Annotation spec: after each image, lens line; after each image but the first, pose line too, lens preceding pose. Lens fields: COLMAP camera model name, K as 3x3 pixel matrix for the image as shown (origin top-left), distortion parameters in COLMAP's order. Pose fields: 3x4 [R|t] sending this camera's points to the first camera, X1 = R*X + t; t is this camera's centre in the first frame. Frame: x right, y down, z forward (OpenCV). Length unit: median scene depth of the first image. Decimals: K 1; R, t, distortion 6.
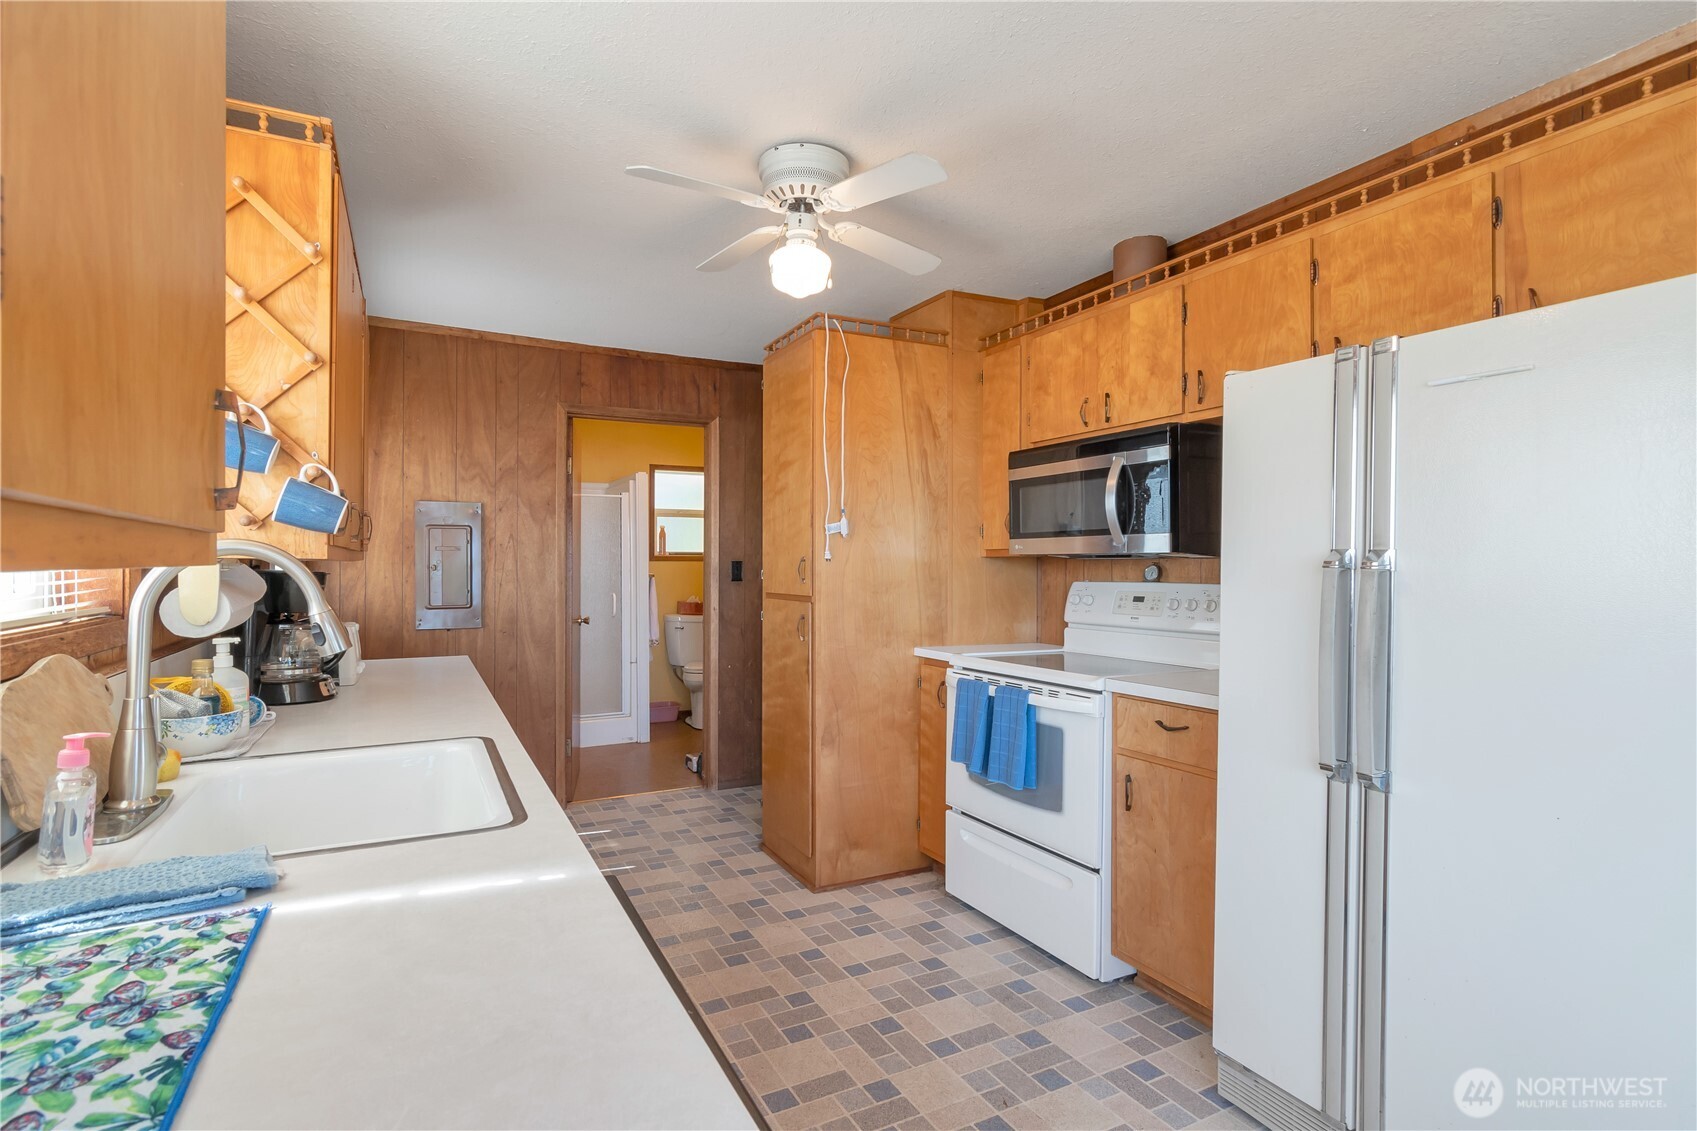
lens RADIAL K [[818.7, 0, 837.6], [0, 818.7, 574.8], [0, 0, 1]] dist [0.001257, 0.000490]
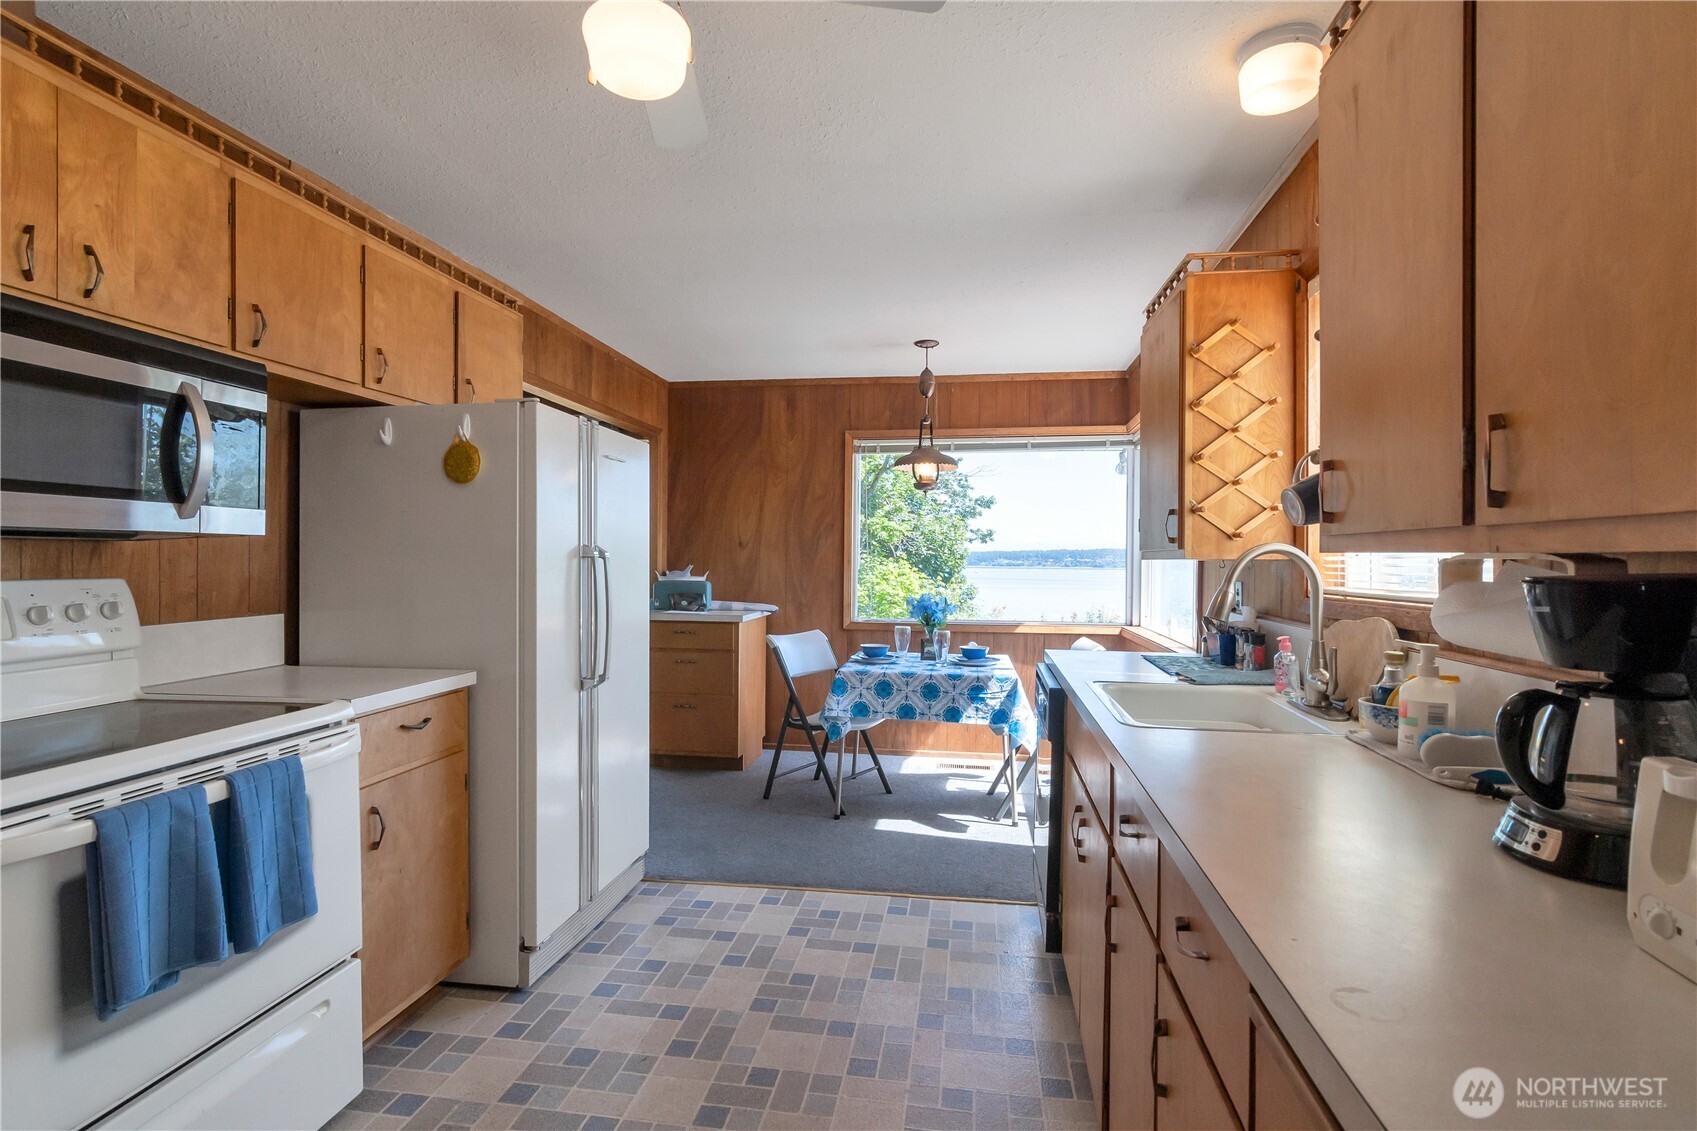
lens RADIAL K [[818.7, 0, 841.2], [0, 818.7, 556.3], [0, 0, 1]] dist [0.001257, 0.000490]
pose [[-0.797461, -0.006170, 0.603339, -0.474887], [-0.002168, 0.999971, 0.007361, -0.013516], [-0.603367, 0.004562, -0.797451, 1.258414]]
